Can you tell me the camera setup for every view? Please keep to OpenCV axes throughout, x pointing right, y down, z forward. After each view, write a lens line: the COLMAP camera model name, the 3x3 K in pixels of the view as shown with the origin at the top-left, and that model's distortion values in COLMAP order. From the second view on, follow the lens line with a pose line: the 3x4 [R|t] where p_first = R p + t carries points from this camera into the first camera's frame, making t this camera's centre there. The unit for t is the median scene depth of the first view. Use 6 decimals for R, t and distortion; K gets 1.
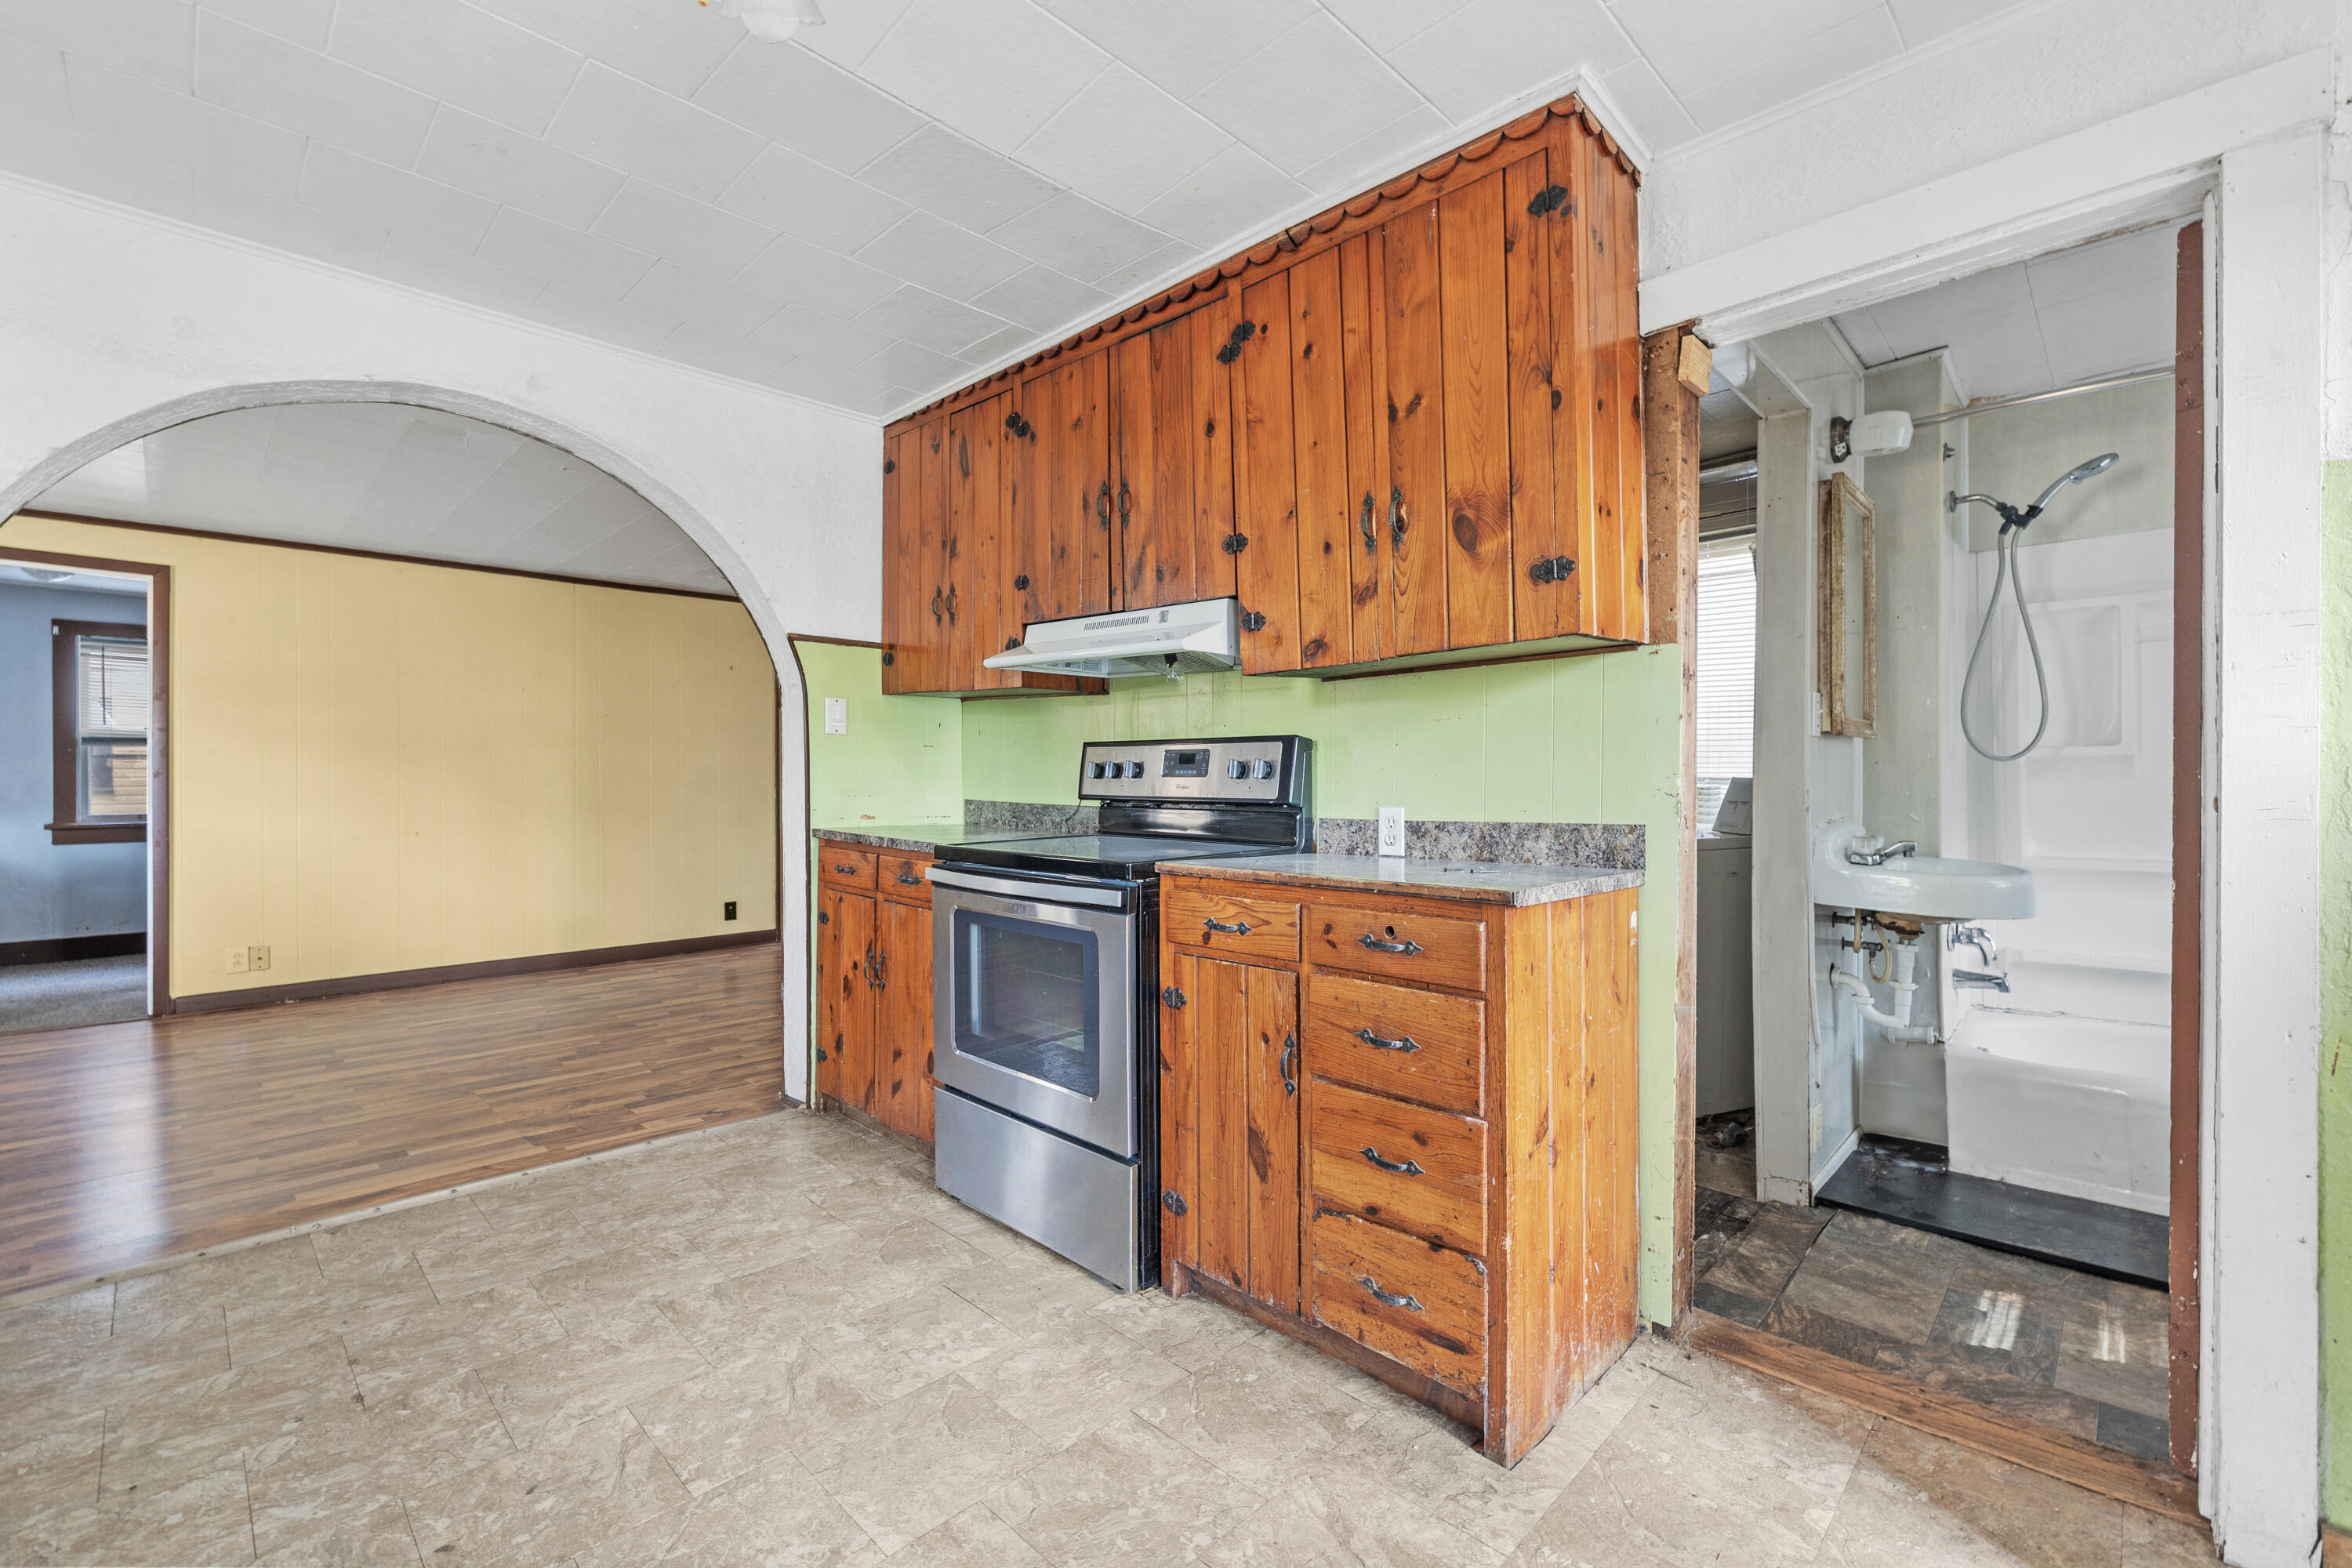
lens RADIAL K [[1006.7, 0, 1170.9], [0, 1006.7, 787.9], [0, 0, 1]] dist [0.009212, 0.000122]
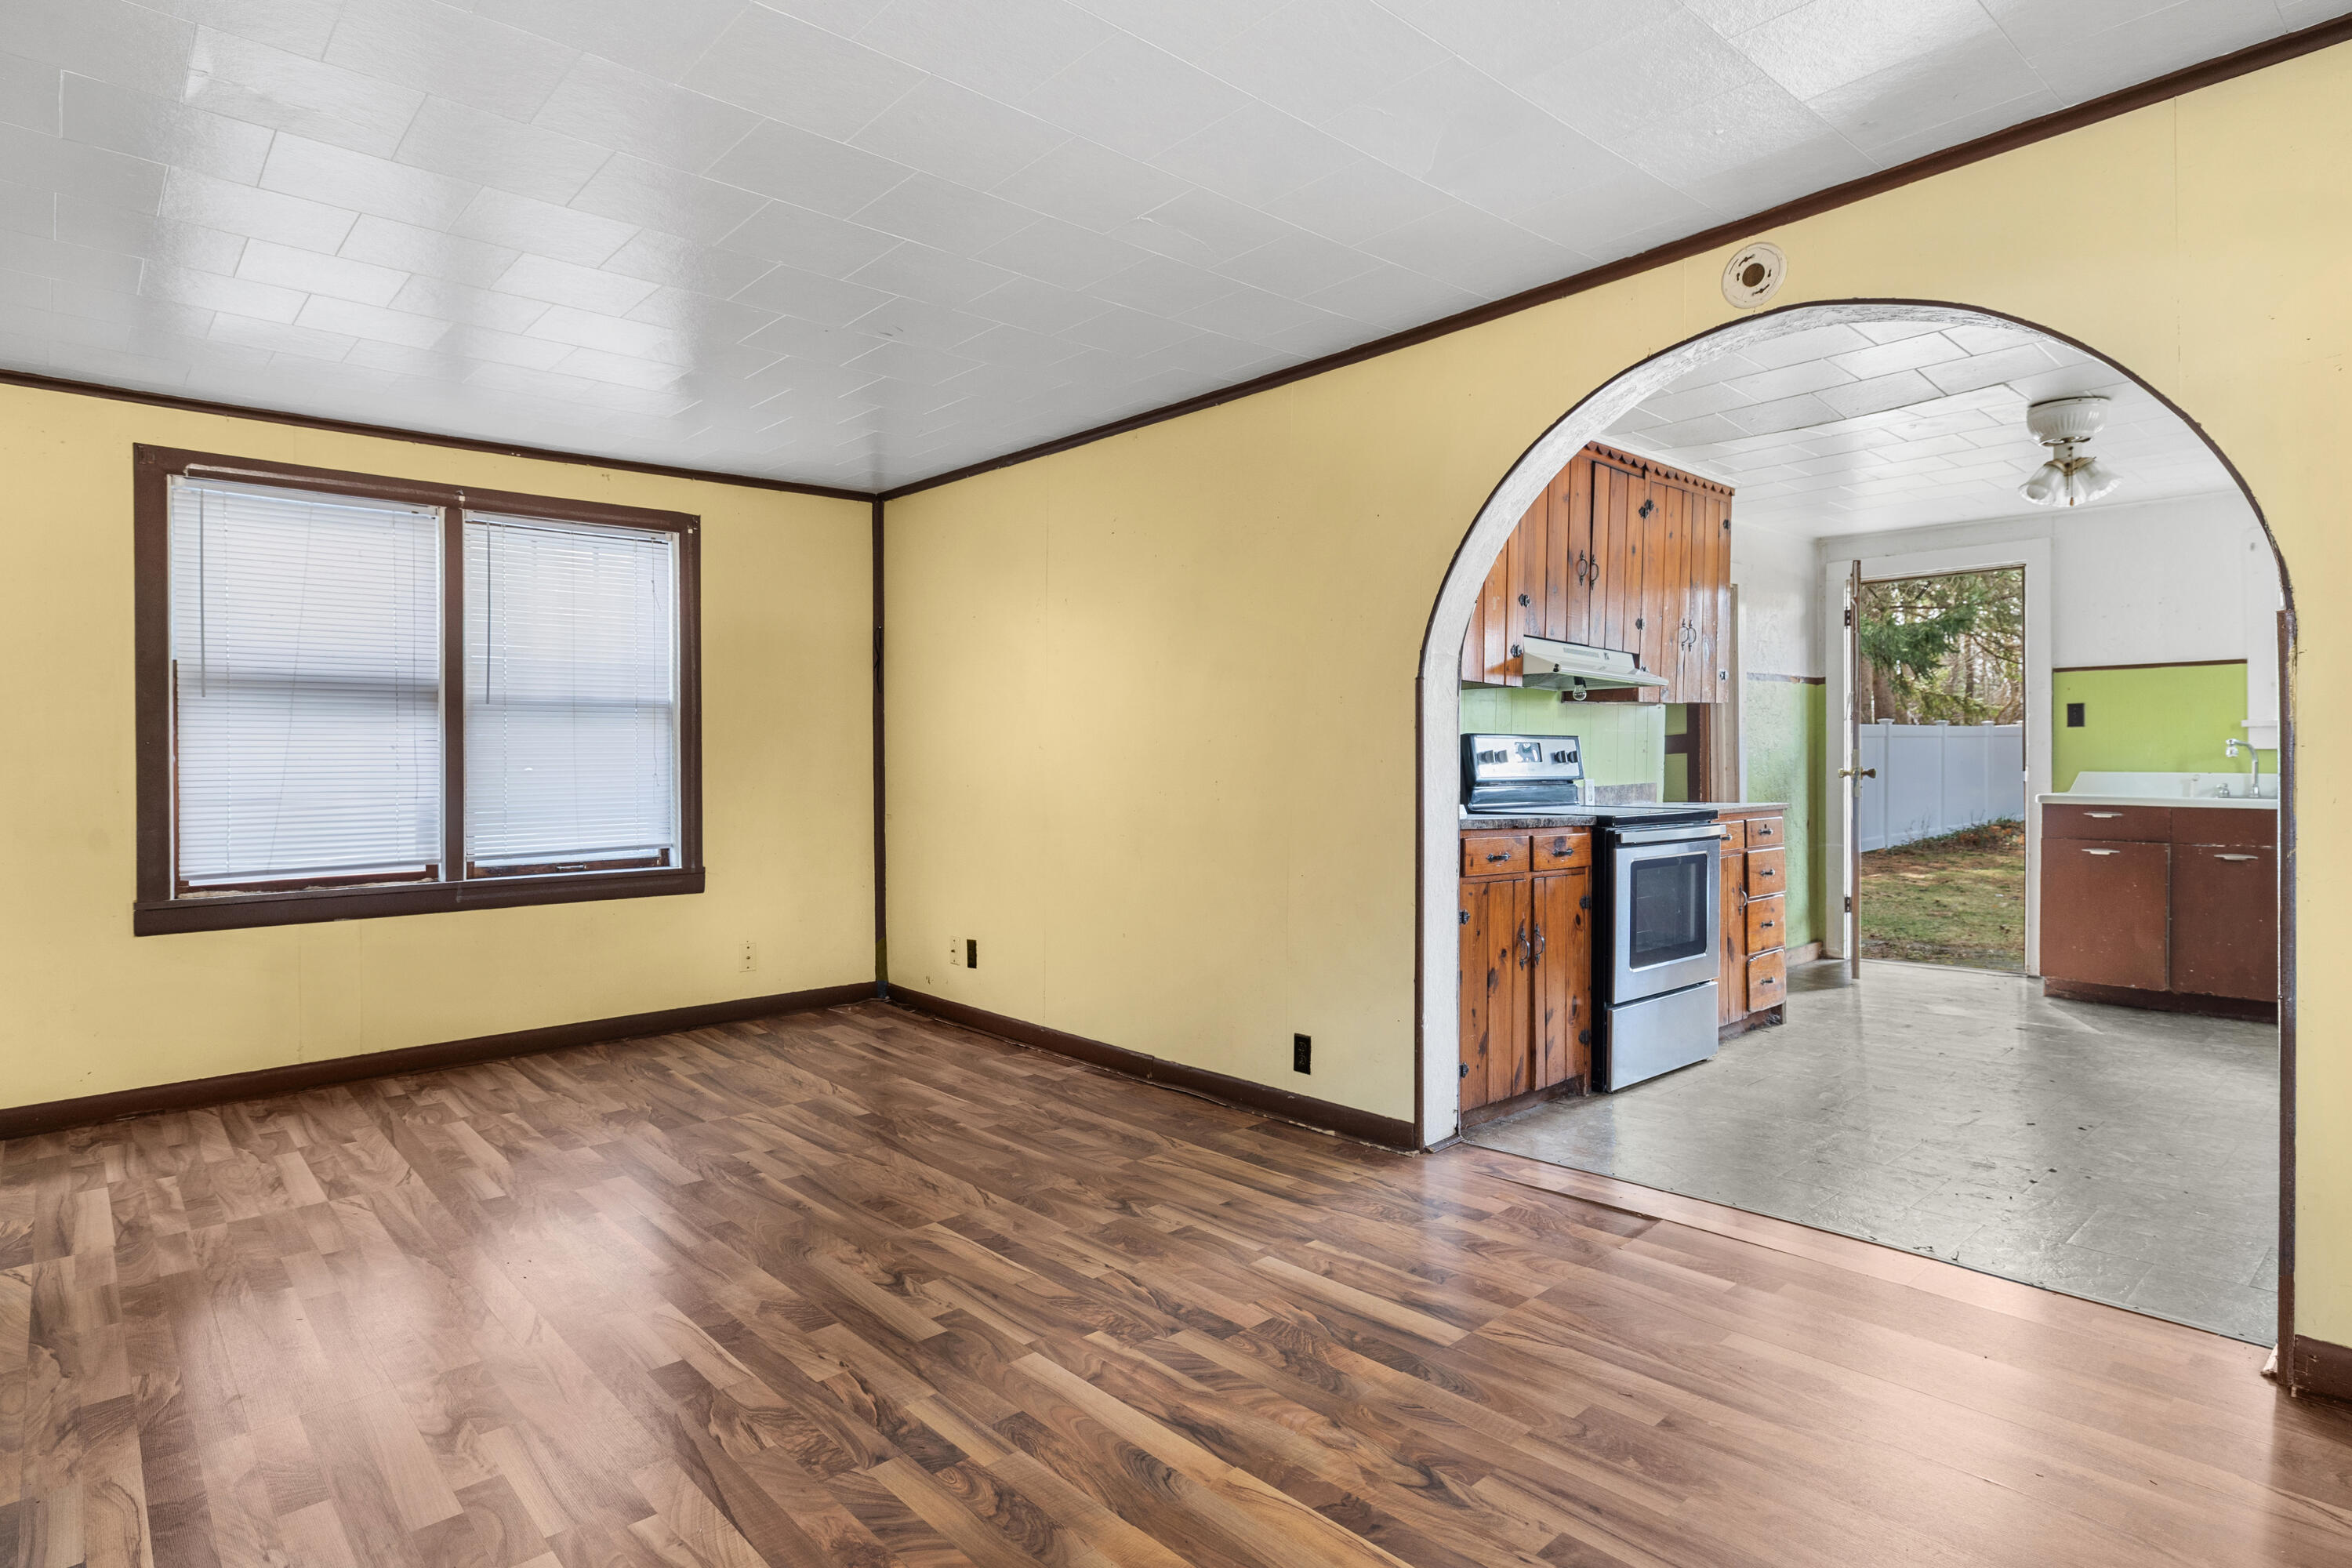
lens RADIAL K [[1228.9, 0, 1186.6], [0, 1228.9, 767.5], [0, 0, 1]] dist [0.003347, -0.000851]
pose [[0.049934, -0.000546, 0.998752, -1.827366], [0.020840, 0.999783, -0.000495, -0.013444], [-0.998535, 0.020838, 0.049935, 1.489807]]
